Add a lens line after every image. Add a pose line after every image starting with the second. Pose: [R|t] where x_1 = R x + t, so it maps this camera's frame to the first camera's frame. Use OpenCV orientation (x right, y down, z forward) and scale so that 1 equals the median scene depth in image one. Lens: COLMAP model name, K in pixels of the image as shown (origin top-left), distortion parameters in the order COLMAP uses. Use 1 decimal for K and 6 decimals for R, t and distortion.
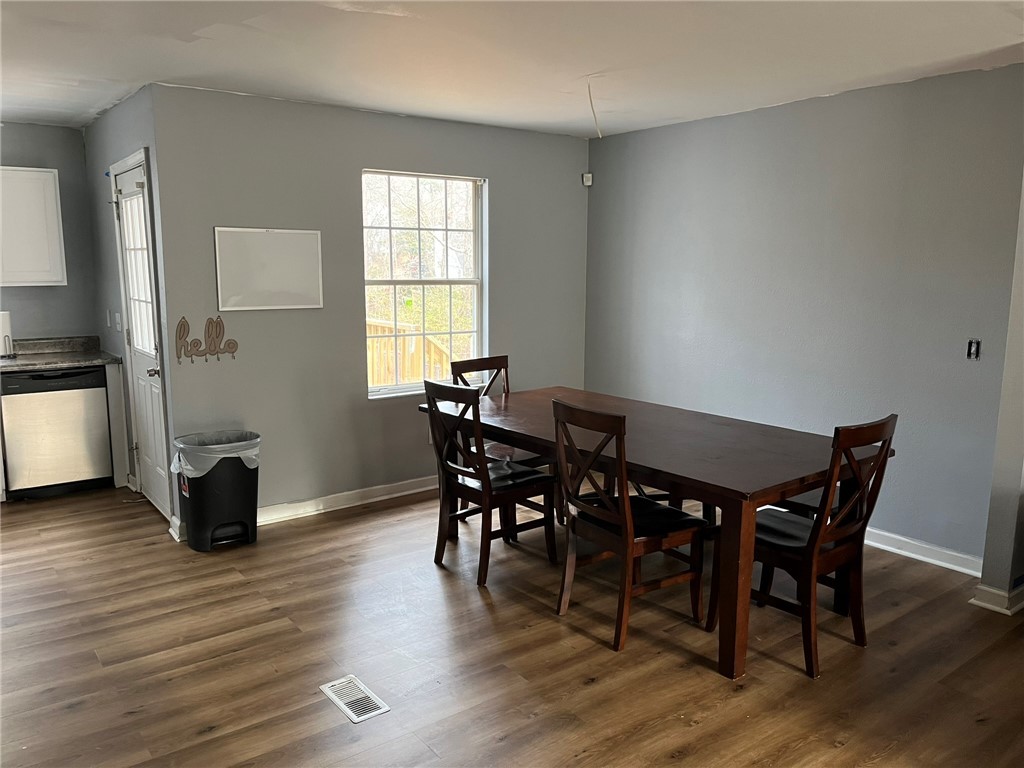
lens RADIAL K [[780.7, 0, 511.4], [0, 780.7, 386.2], [0, 0, 1]] dist [-0.002238, -0.001554]
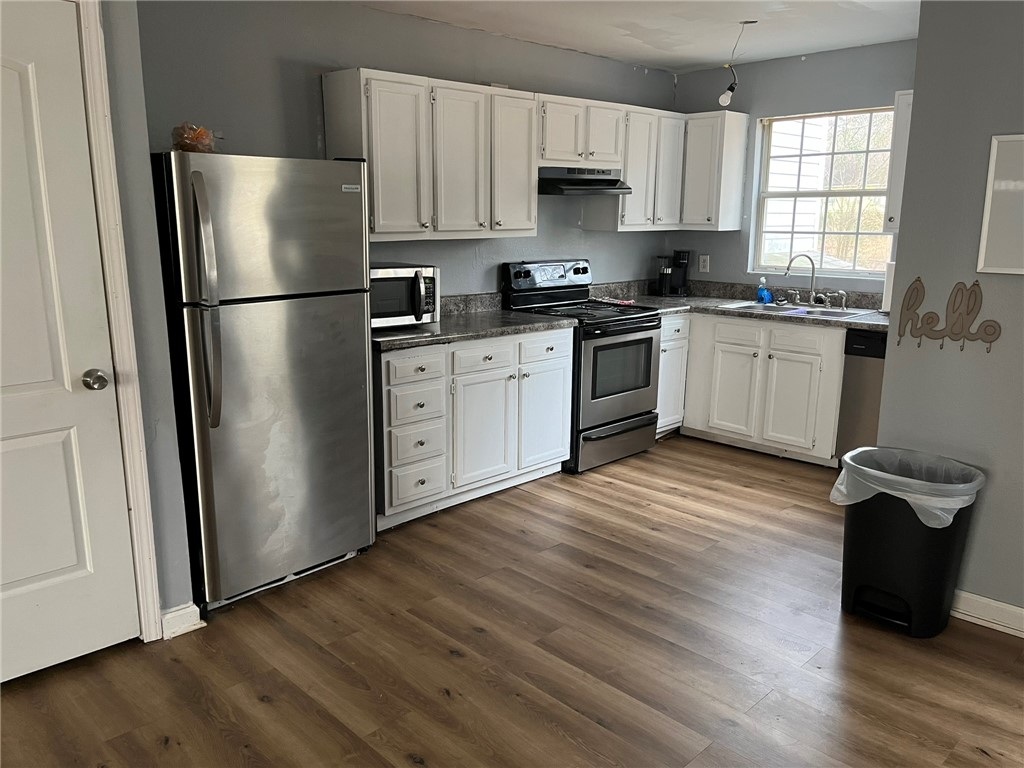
lens RADIAL K [[780.7, 0, 510.7], [0, 780.7, 387.4], [0, 0, 1]] dist [-0.002238, -0.001554]
pose [[0.114840, 0.203416, -0.972334, 0.209761], [-0.147698, 0.971427, 0.185782, -0.067900], [0.982343, 0.122276, 0.141603, 0.558413]]
